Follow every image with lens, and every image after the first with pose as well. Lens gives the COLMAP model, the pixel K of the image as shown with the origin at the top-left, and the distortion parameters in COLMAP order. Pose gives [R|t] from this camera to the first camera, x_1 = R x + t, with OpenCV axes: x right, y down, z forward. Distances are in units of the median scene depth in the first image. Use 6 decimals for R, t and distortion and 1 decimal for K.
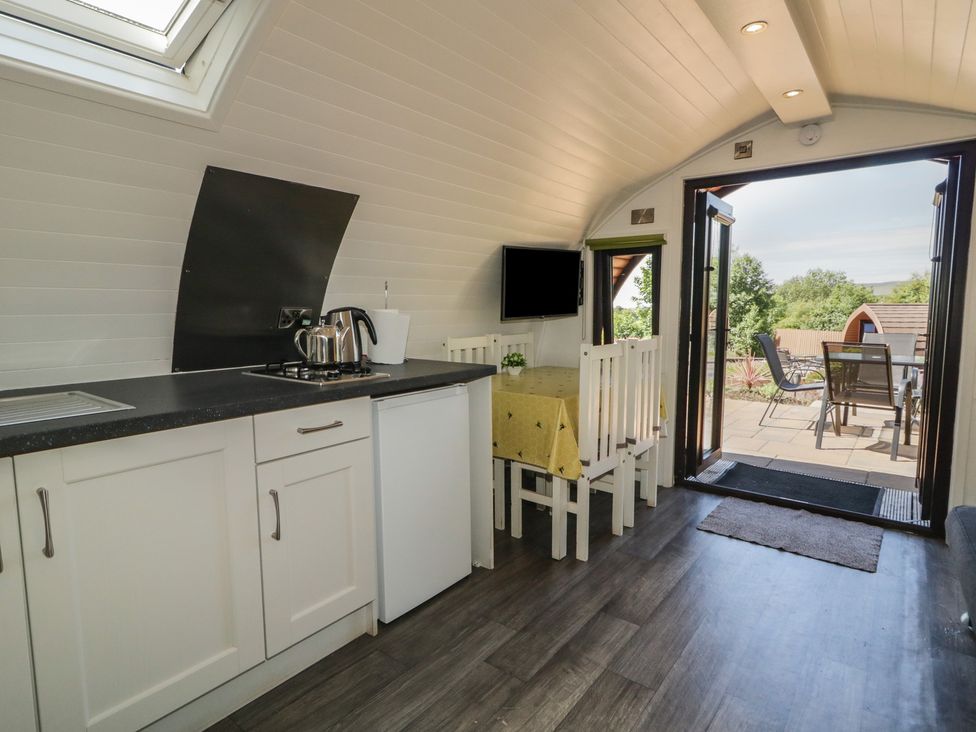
lens RADIAL K [[541.6, 0, 494.1], [0, 541.6, 363.4], [0, 0, 1]] dist [0.000986, -0.001245]
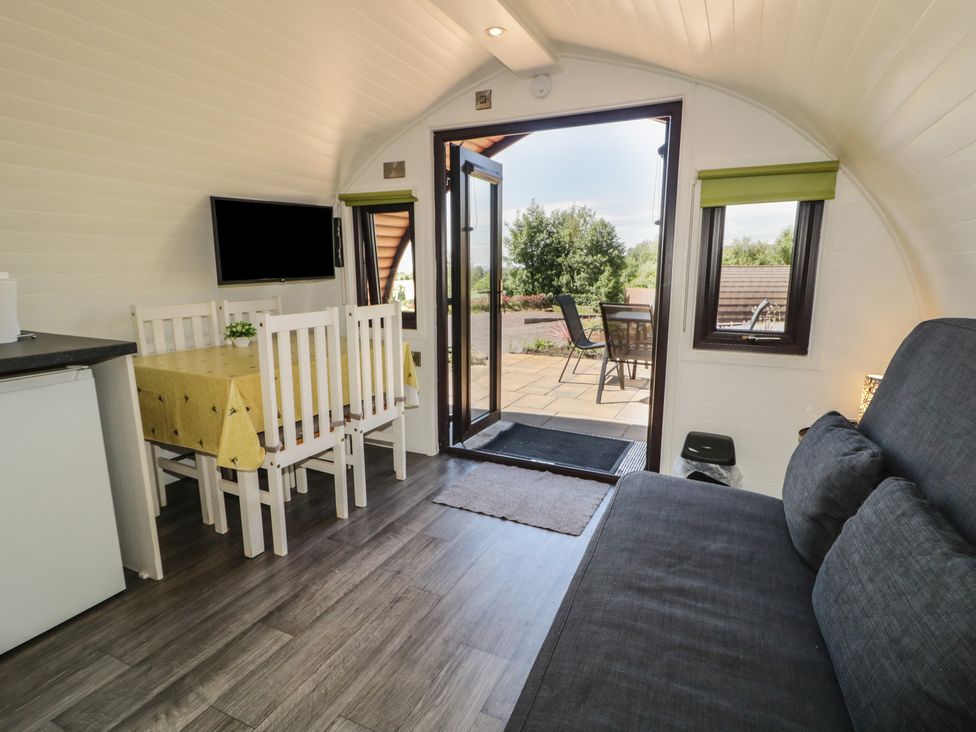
lens RADIAL K [[513.1, 0, 495.6], [0, 513.1, 365.2], [0, 0, 1]] dist [-0.000445, -0.000426]
pose [[0.976635, -0.037487, 0.211611, 0.252217], [0.019446, 0.996045, 0.086699, -0.012761], [-0.214024, -0.080558, 0.973501, 0.087751]]
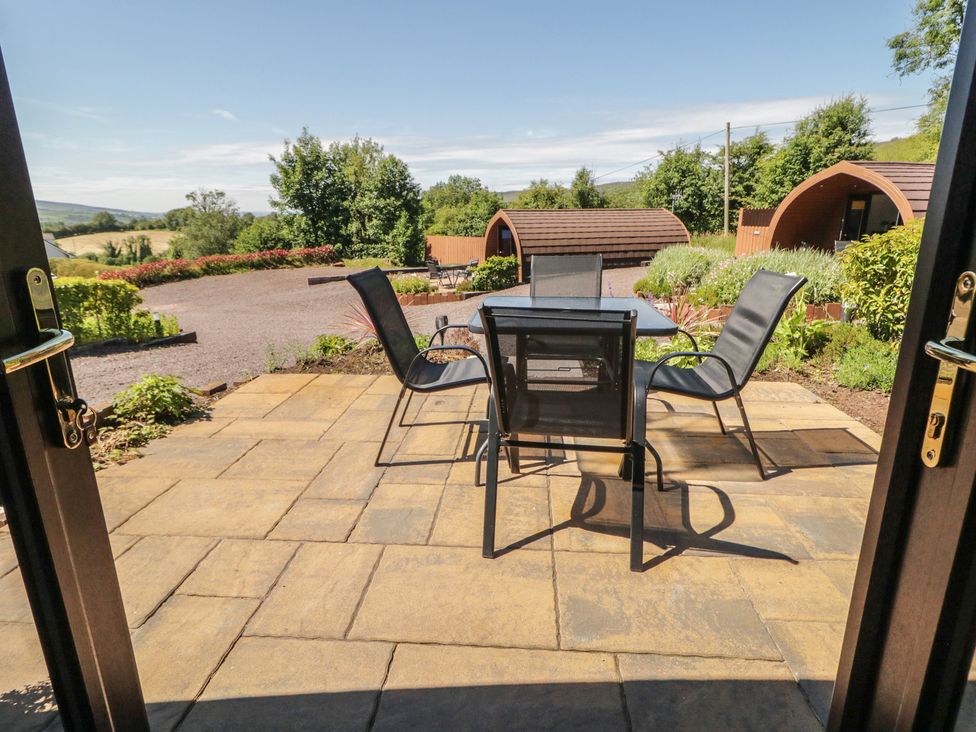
lens RADIAL K [[541.6, 0, 494.1], [0, 541.6, 363.4], [0, 0, 1]] dist [0.000986, -0.001245]
pose [[0.827576, -0.152412, 0.540267, 0.525988], [0.061183, 0.981193, 0.183078, -0.086576], [-0.558010, -0.118456, 0.821336, 0.888967]]
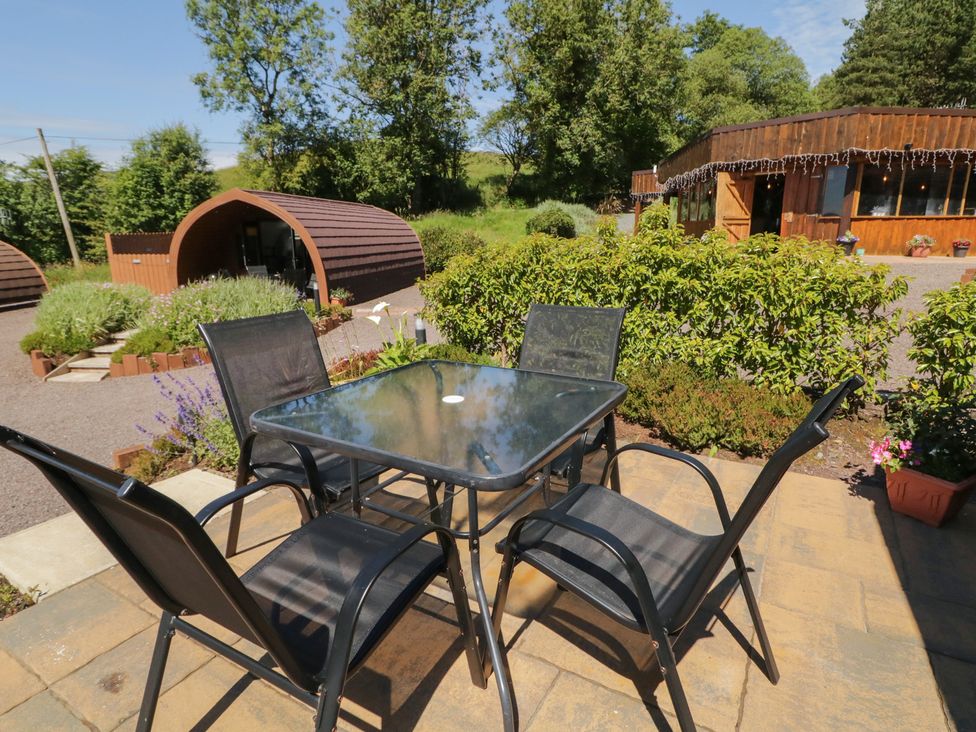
lens RADIAL K [[541.6, 0, 494.1], [0, 541.6, 363.4], [0, 0, 1]] dist [0.000986, -0.001245]
pose [[-0.143208, -0.228269, 0.963008, 0.565878], [0.106452, 0.963840, 0.244296, -0.159244], [-0.983951, 0.137499, -0.113730, 1.449272]]
